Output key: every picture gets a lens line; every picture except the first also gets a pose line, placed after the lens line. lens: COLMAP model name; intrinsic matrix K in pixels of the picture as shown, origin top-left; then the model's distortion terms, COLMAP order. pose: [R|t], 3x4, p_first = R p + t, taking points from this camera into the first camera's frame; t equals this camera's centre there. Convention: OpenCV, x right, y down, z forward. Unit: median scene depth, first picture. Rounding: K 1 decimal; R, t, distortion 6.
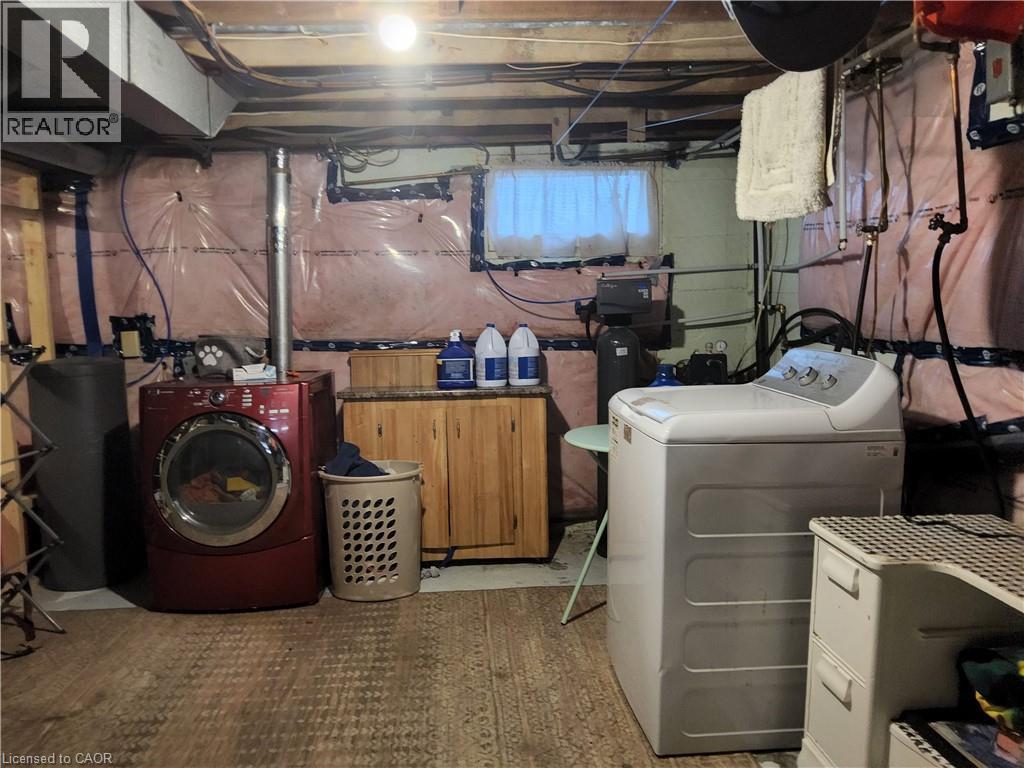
lens RADIAL K [[744.4, 0, 470.6], [0, 744.4, 381.0], [0, 0, 1]] dist [0.131719, -0.174535]
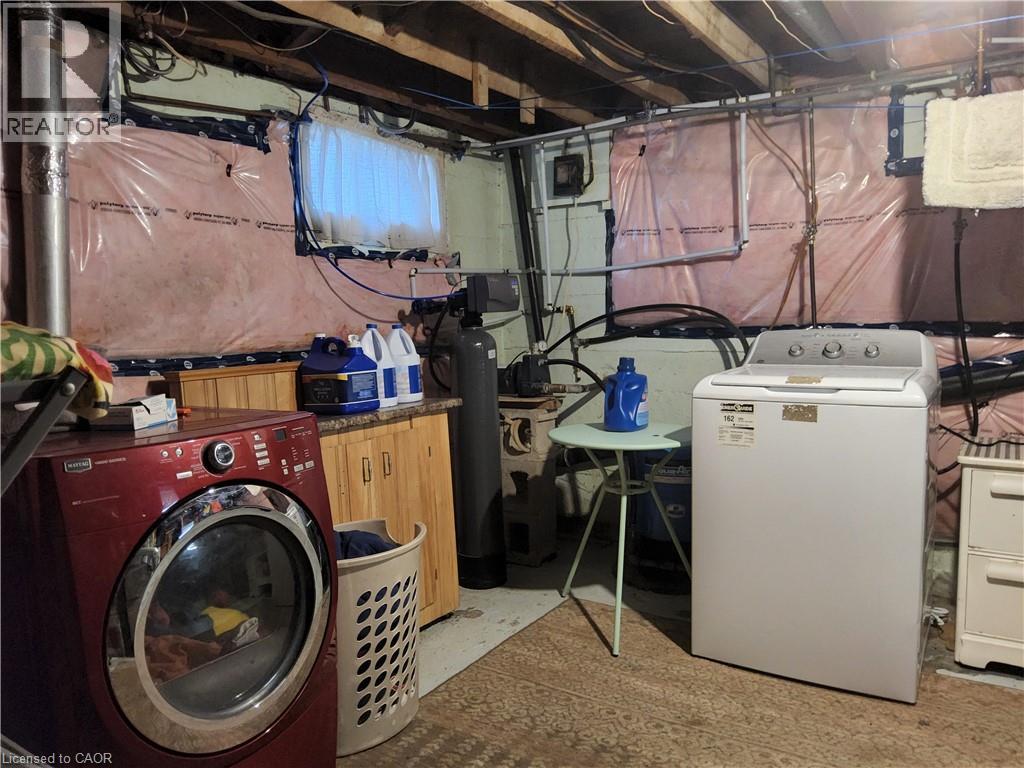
lens RADIAL K [[768.1, 0, 499.9], [0, 768.1, 388.7], [0, 0, 1]] dist [0.100087, -0.195016]
pose [[0.604475, -0.071910, 0.793372, -0.512124], [0.100166, 0.994874, 0.013856, -0.009541], [-0.790302, 0.071093, 0.608579, 0.421954]]
